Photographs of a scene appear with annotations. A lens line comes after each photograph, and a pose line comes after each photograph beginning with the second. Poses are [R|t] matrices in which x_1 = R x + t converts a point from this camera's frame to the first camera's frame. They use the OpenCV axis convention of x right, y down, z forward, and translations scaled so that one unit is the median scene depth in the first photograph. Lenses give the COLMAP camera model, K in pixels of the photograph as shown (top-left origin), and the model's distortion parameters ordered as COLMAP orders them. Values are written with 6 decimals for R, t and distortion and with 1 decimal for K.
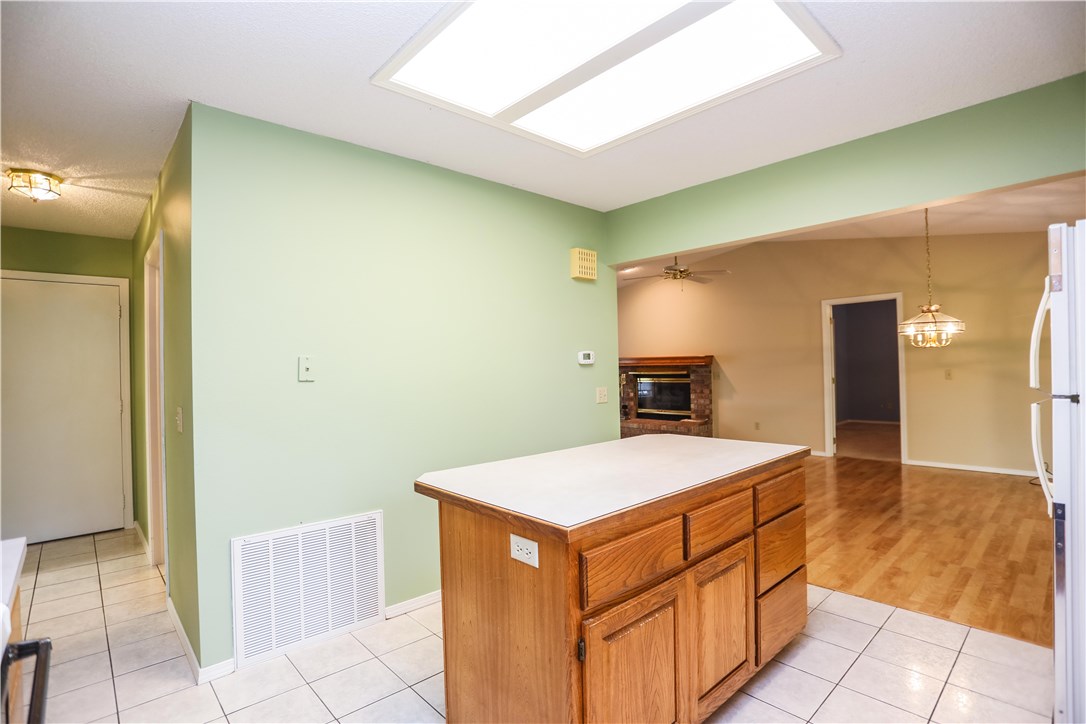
lens RADIAL K [[523.6, 0, 543.0], [0, 523.6, 362.0], [0, 0, 1]] dist [-0.040493, 0.001301]
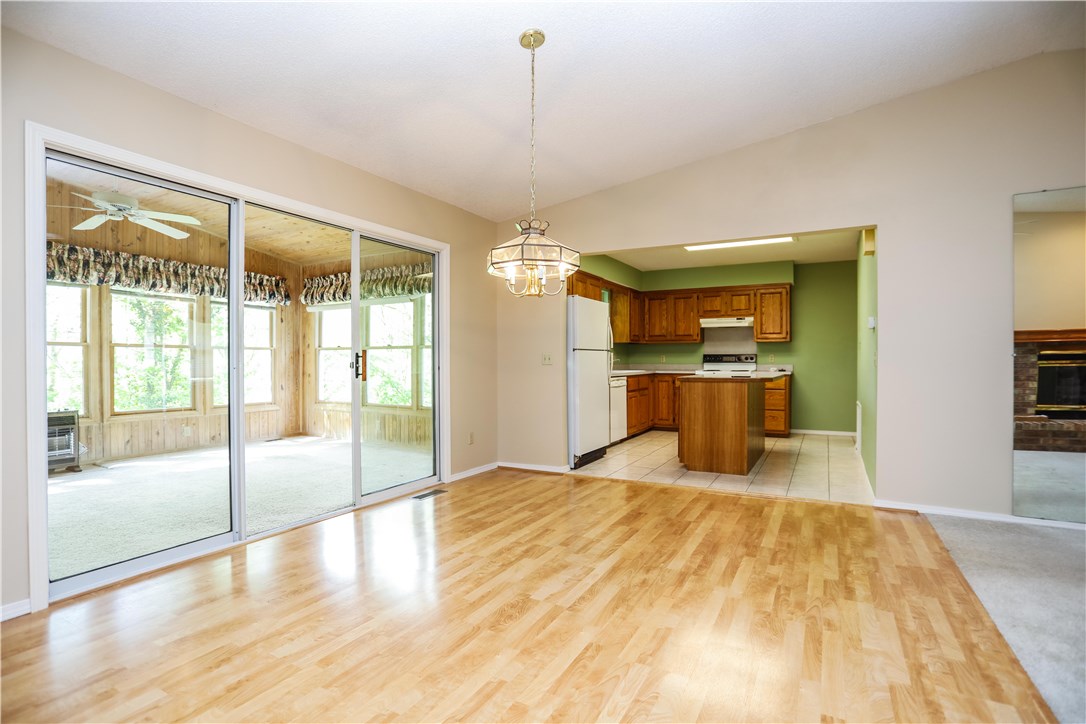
lens RADIAL K [[523.6, 0, 543.0], [0, 523.6, 362.0], [0, 0, 1]] dist [-0.040493, 0.001301]
pose [[-0.949363, 0.025254, -0.313164, 1.190474], [0.027387, 0.999622, -0.002413, 0.058269], [0.312985, -0.010867, -0.949696, 1.997982]]
